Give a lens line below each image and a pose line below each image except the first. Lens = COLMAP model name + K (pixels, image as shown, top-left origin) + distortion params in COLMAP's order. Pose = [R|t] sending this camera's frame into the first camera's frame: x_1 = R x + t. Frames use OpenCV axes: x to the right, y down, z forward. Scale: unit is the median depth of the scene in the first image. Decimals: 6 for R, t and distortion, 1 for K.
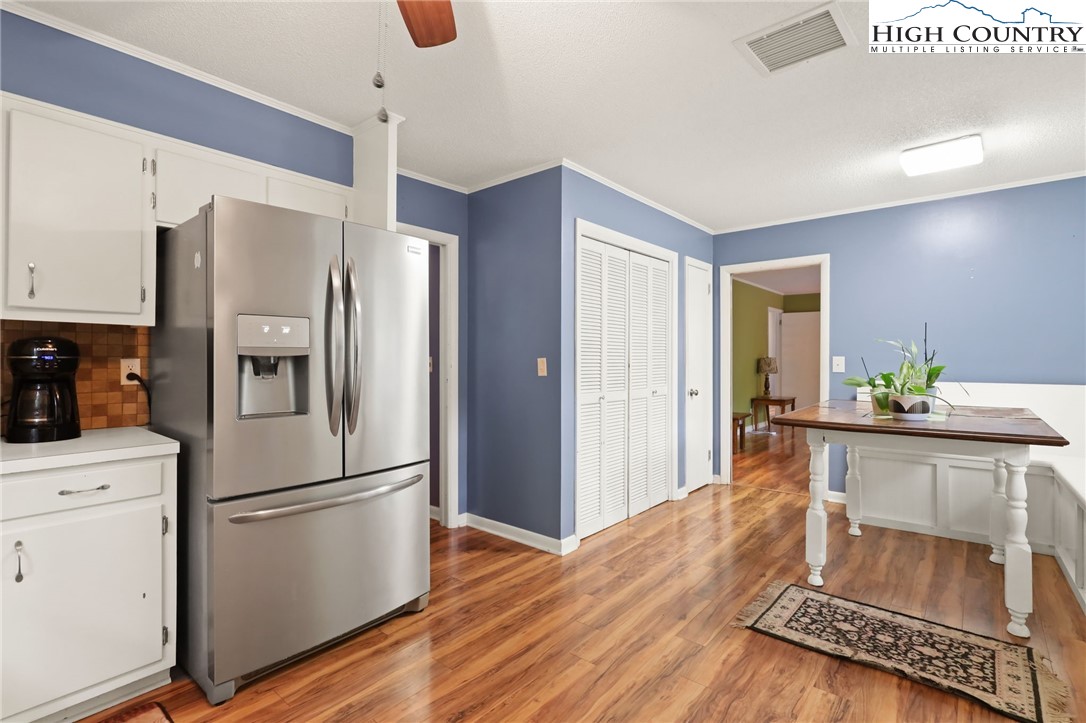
lens RADIAL K [[516.3, 0, 545.8], [0, 516.3, 356.3], [0, 0, 1]] dist [0.003588, 0.000657]
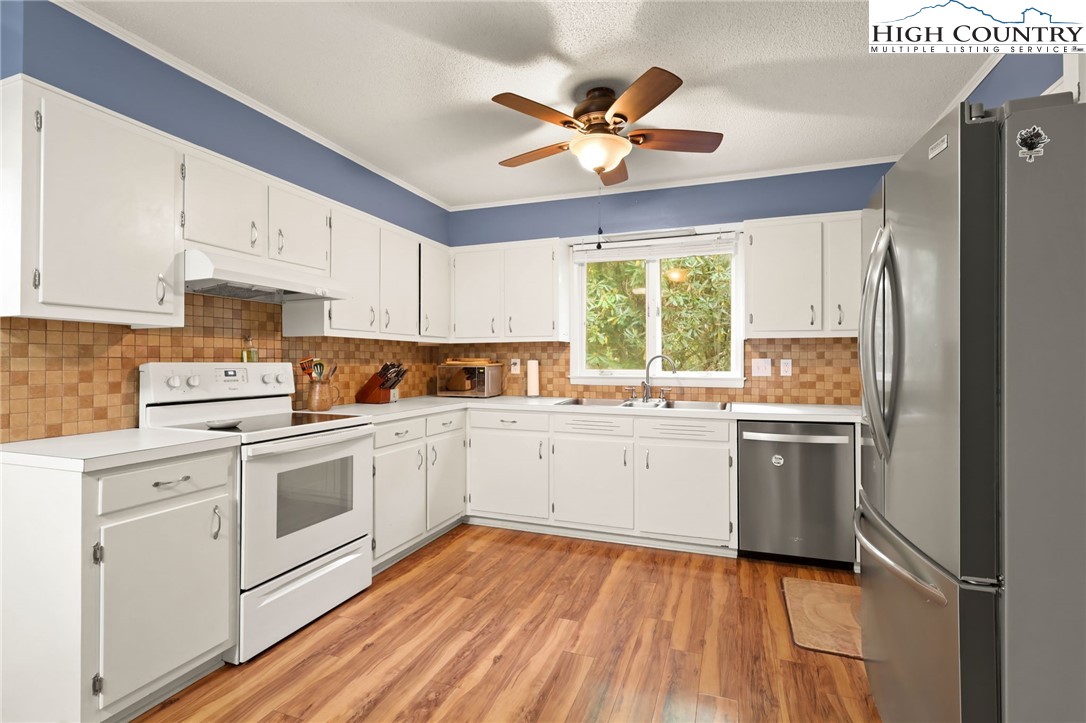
lens RADIAL K [[516.3, 0, 547.2], [0, 516.3, 355.1], [0, 0, 1]] dist [0.003588, 0.000657]
pose [[-0.936239, 0.000384, -0.351364, 0.387787], [0.005480, 0.999894, -0.013511, 0.009617], [0.351321, -0.014575, -0.936141, 1.455290]]
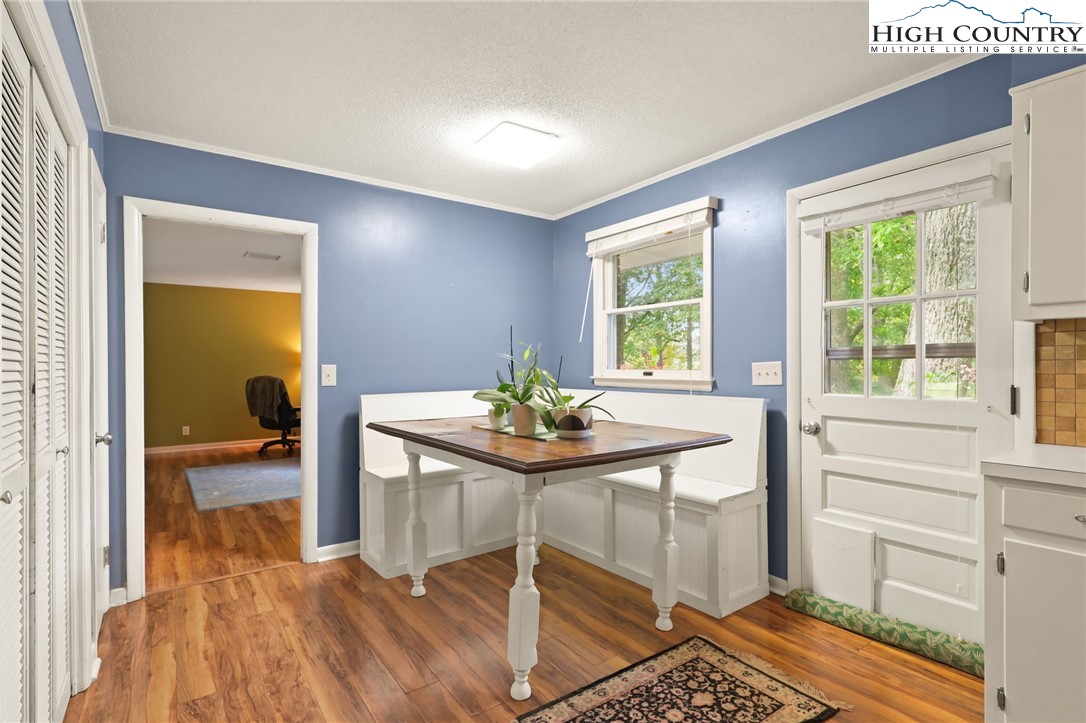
lens RADIAL K [[516.3, 0, 530.4], [0, 516.3, 369.5], [0, 0, 1]] dist [0.003588, 0.000657]
pose [[0.248194, -0.003916, 0.968703, -0.158651], [0.000975, 0.999992, 0.003793, 0.008690], [-0.968710, 0.000003, 0.248195, 0.953871]]
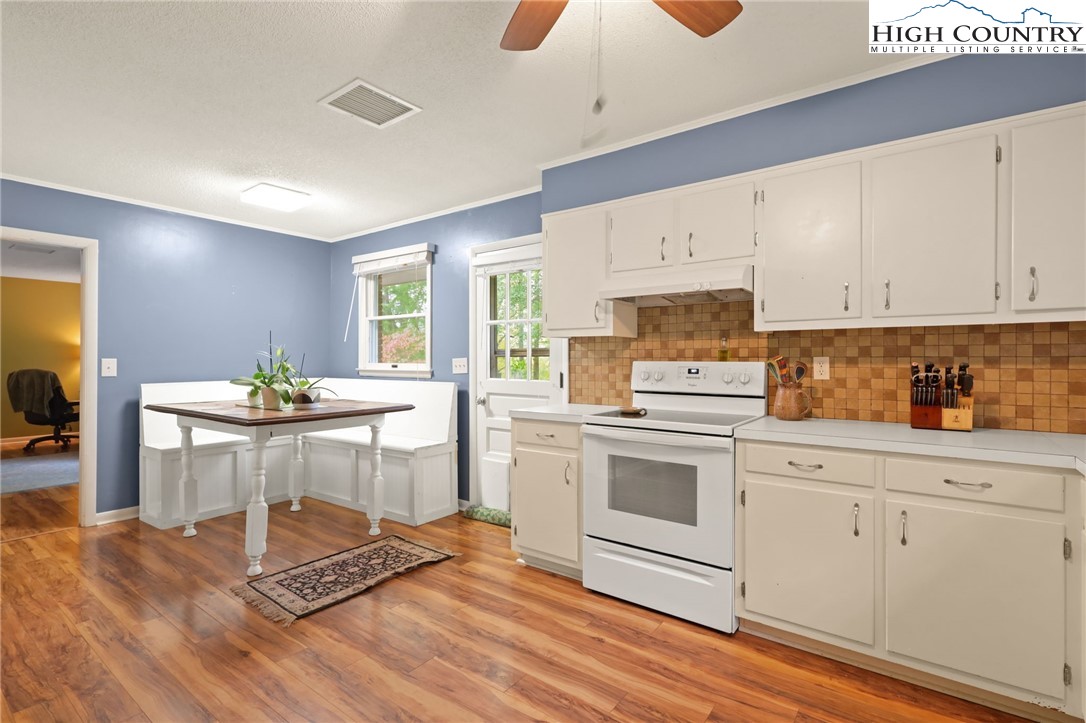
lens RADIAL K [[516.3, 0, 537.9], [0, 516.3, 361.2], [0, 0, 1]] dist [0.003588, 0.000657]
pose [[-0.056958, 0.000007, 0.998377, -0.657108], [-0.001964, 0.999998, -0.000120, 0.006692], [-0.998375, -0.001968, -0.056958, 0.565180]]
